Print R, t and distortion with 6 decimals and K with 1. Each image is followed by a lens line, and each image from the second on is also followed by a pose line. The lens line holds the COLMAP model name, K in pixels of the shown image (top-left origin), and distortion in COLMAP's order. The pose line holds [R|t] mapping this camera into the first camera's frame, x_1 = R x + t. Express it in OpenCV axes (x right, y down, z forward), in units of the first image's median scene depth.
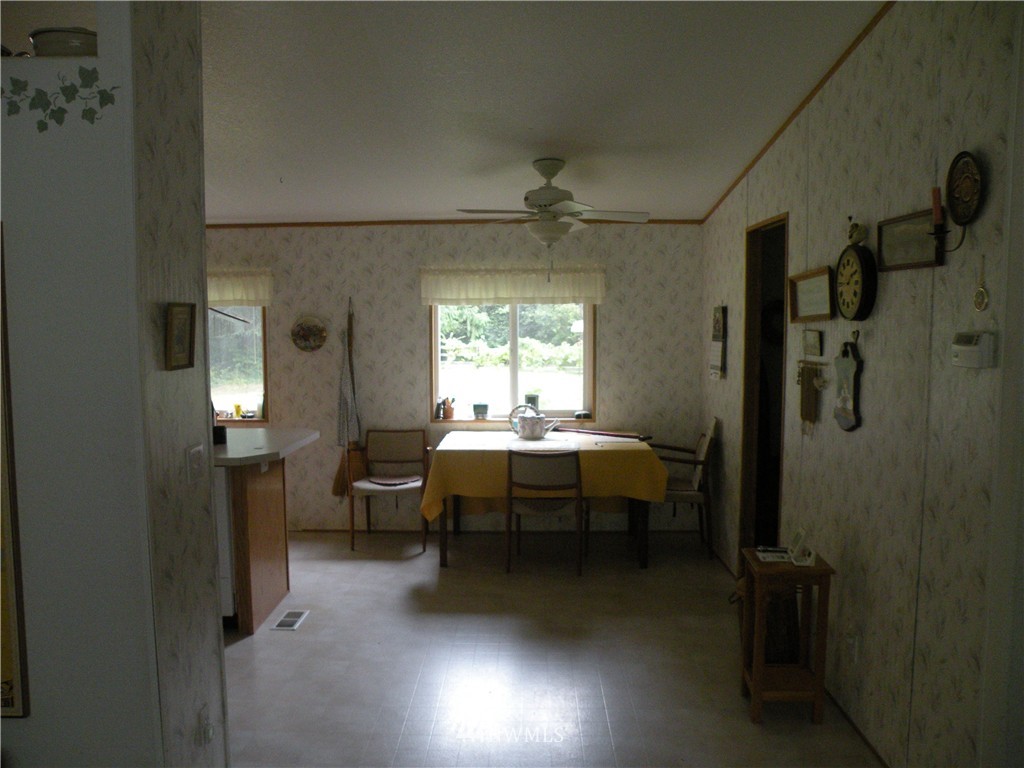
lens RADIAL K [[816.2, 0, 512.8], [0, 816.2, 386.2], [0, 0, 1]] dist [-0.004068, -0.003781]
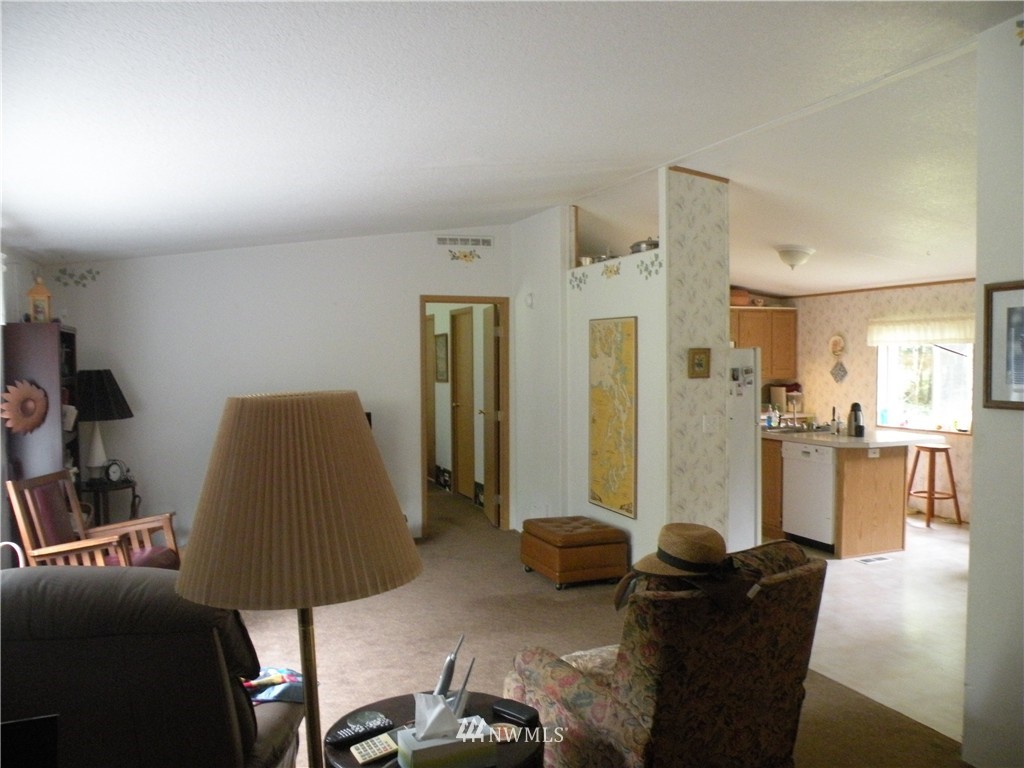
lens RADIAL K [[816.2, 0, 512.1], [0, 816.2, 386.0], [0, 0, 1]] dist [-0.004068, -0.003781]
pose [[0.405946, 0.035561, -0.913205, 1.023965], [-0.075338, 0.997144, 0.005340, 0.023249], [0.910786, 0.066631, 0.407466, -0.257535]]
